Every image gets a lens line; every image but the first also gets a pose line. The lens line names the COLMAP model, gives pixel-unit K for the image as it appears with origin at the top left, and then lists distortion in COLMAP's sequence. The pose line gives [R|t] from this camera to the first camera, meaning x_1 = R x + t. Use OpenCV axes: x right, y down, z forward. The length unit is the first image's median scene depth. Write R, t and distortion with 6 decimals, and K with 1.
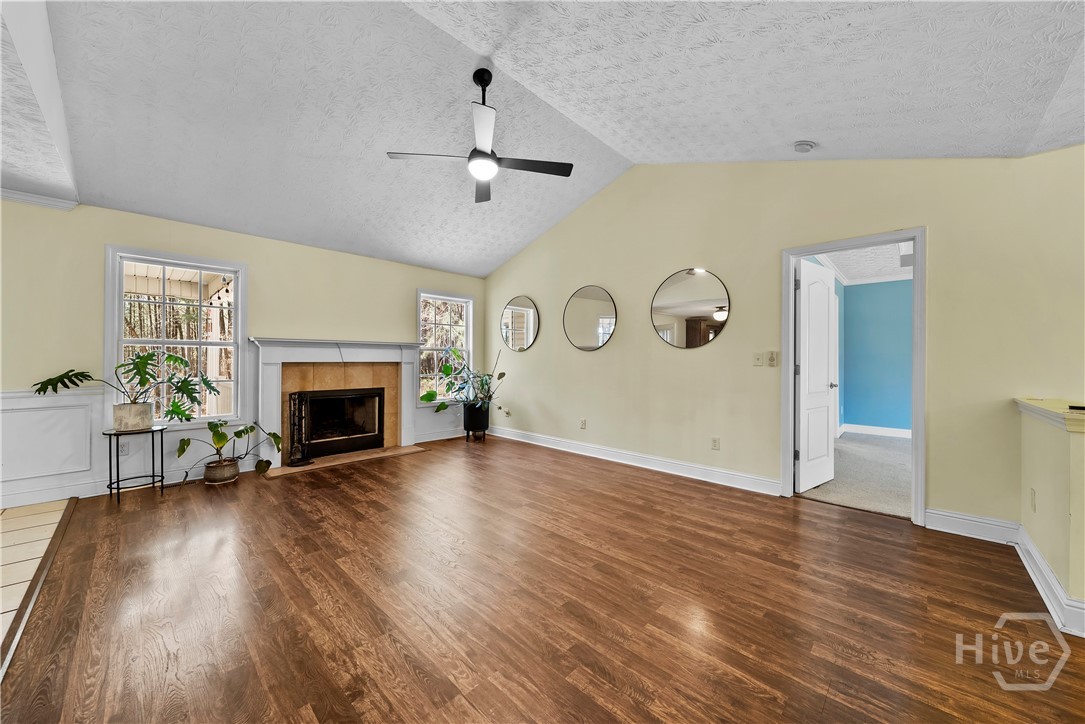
lens RADIAL K [[391.5, 0, 545.8], [0, 391.5, 359.0], [0, 0, 1]] dist [-0.001756, -0.000132]
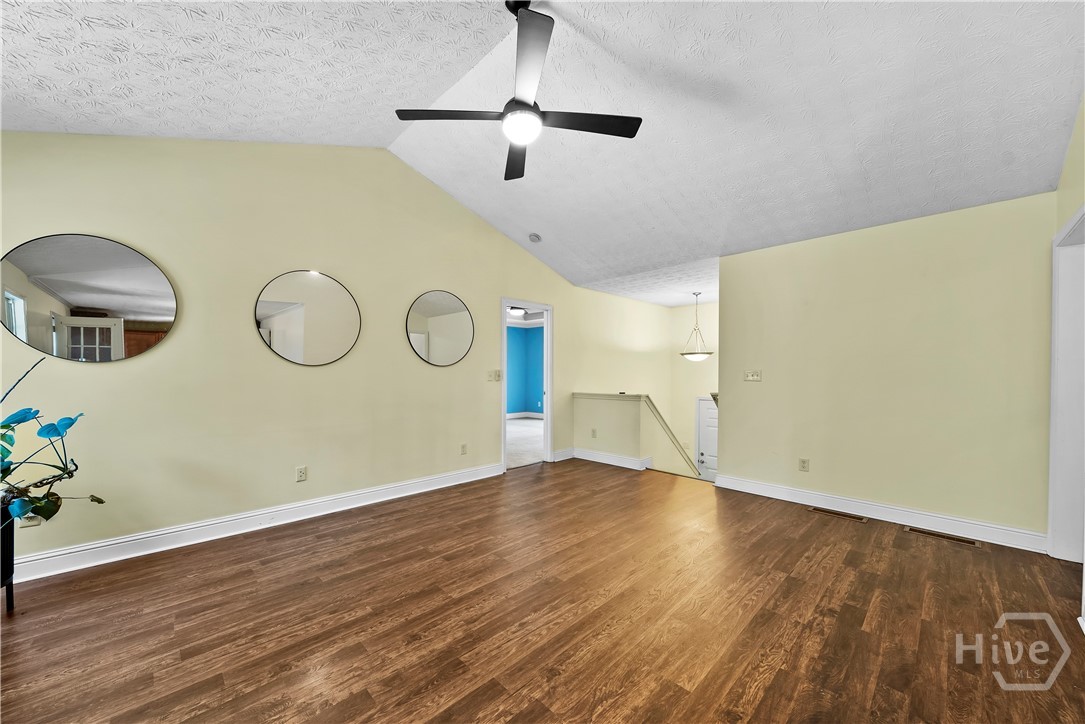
lens RADIAL K [[391.5, 0, 535.1], [0, 391.5, 380.2], [0, 0, 1]] dist [-0.001756, -0.000132]
pose [[0.055080, -0.025652, 0.998152, -0.650602], [-0.001658, 0.999666, 0.025783, -0.016810], [-0.998481, -0.003075, 0.055019, 0.664744]]
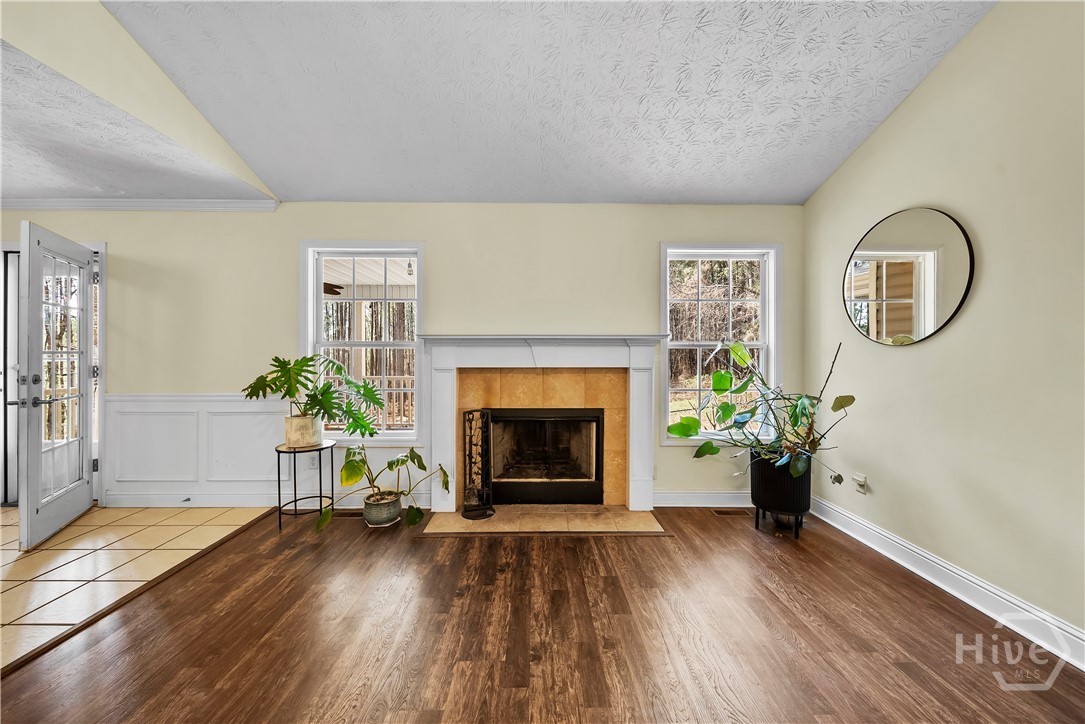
lens RADIAL K [[391.5, 0, 539.2], [0, 391.5, 353.0], [0, 0, 1]] dist [-0.001756, -0.000132]
pose [[0.695877, -0.002530, -0.718156, -0.048352], [0.003365, 0.999994, -0.000263, -0.017978], [0.718153, -0.002234, 0.695882, 0.606153]]
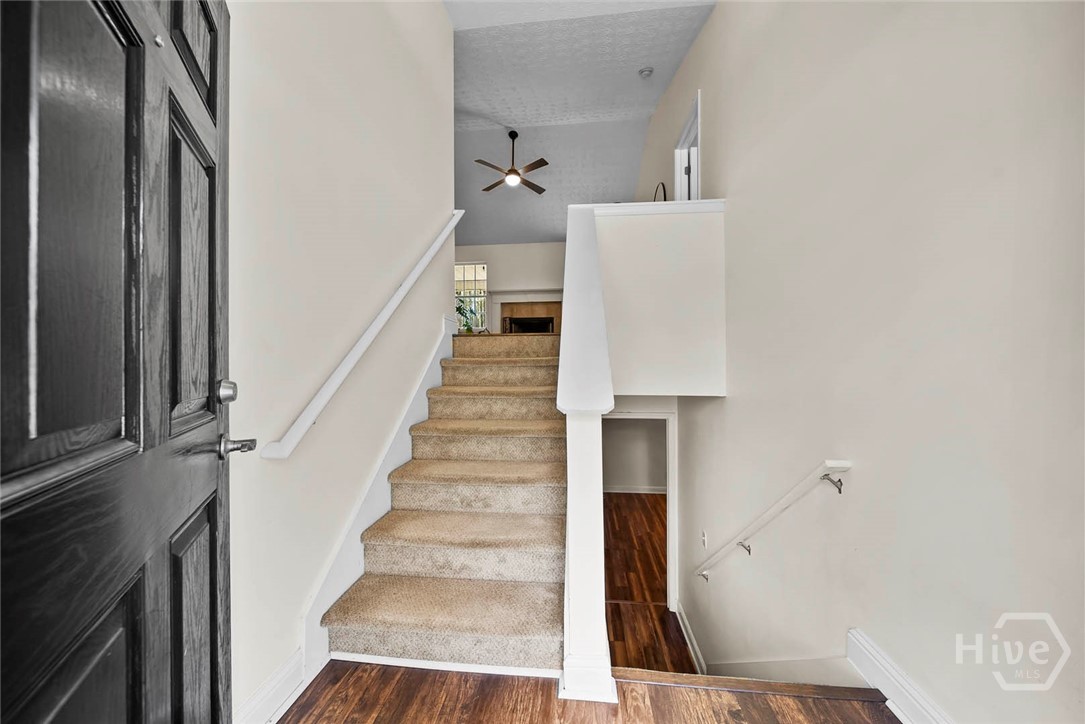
lens RADIAL K [[391.5, 0, 543.1], [0, 391.5, 366.3], [0, 0, 1]] dist [-0.001756, -0.000132]
pose [[0.612973, -0.003610, -0.790096, 1.096559], [0.015131, 0.999860, 0.007171, 0.334264], [0.789959, -0.016351, 0.612942, -0.095902]]
